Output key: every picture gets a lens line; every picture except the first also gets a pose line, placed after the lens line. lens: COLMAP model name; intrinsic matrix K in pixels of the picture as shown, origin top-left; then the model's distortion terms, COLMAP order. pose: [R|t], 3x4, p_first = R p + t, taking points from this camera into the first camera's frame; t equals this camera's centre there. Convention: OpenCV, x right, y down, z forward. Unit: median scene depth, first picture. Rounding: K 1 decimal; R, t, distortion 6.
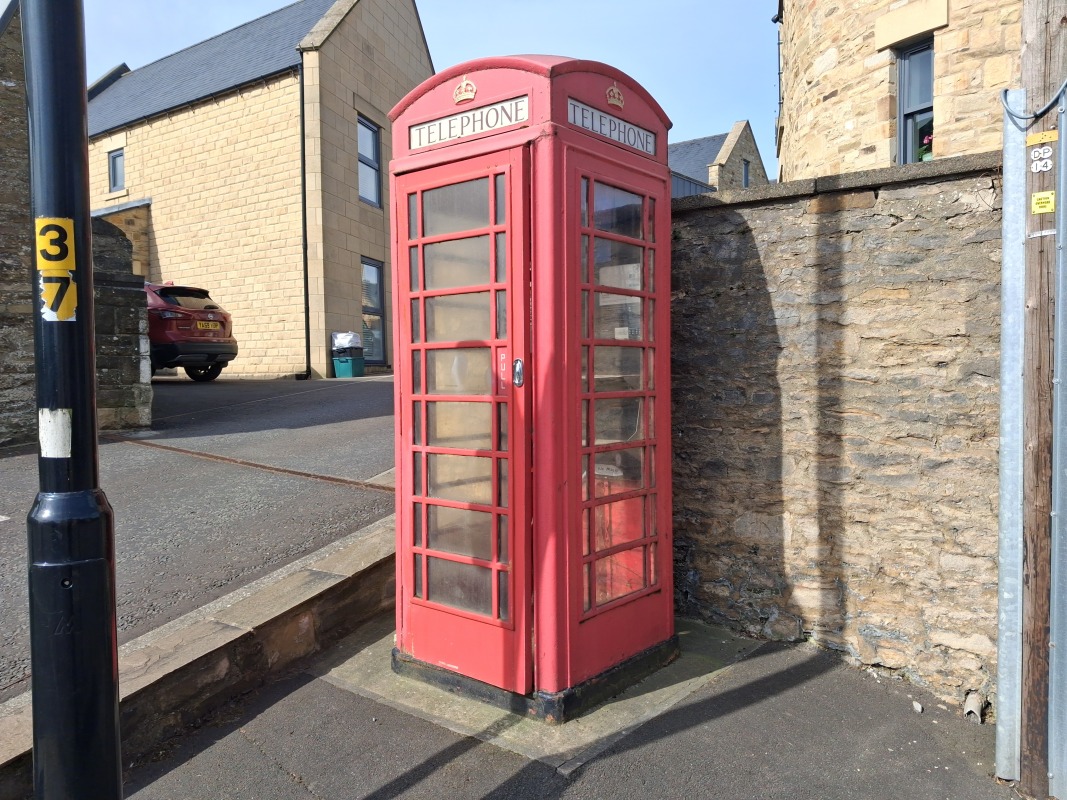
lens RADIAL K [[848.2, 0, 549.8], [0, 848.2, 393.9], [0, 0, 1]] dist [0.008793, -0.031149]
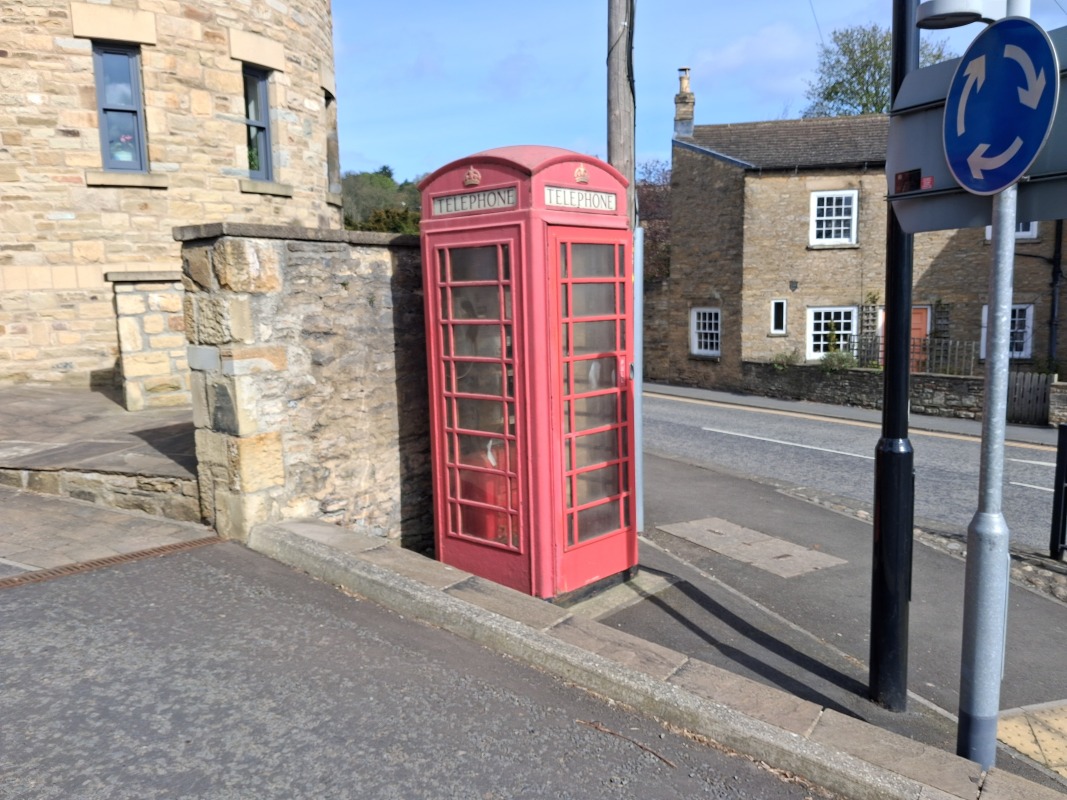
lens RADIAL K [[848.2, 0, 539.9], [0, 848.2, 401.5], [0, 0, 1]] dist [0.008793, -0.031149]
pose [[0.036996, -0.115819, 0.992581, -1.297085], [0.048127, 0.992315, 0.113994, -0.126823], [-0.998156, 0.043552, 0.042285, 0.869032]]
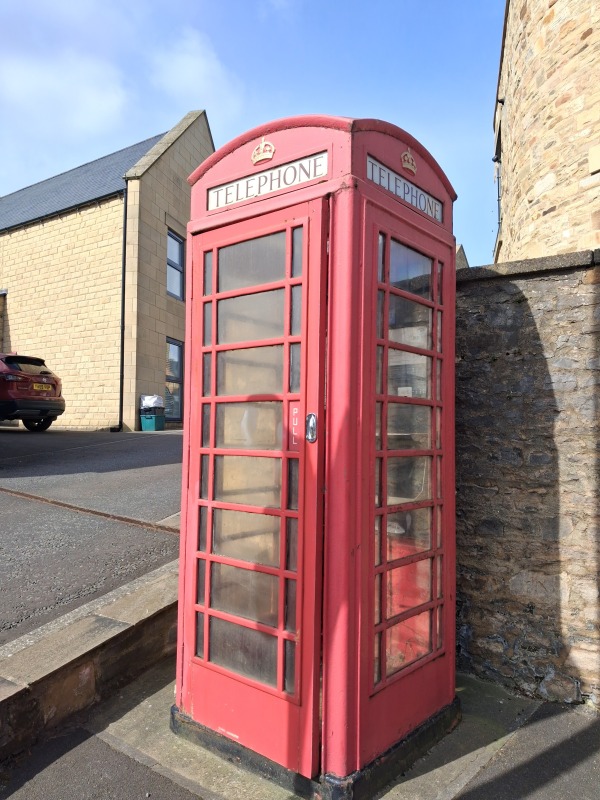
lens RADIAL K [[635.9, 0, 299.2], [0, 635.9, 393.8], [0, 0, 1]] dist [0.008793, -0.031149]
pose [[0.999663, 0.023355, -0.011344, -0.034715], [-0.024224, 0.996195, -0.083716, -0.002737], [0.009346, 0.083963, 0.996425, 0.220138]]
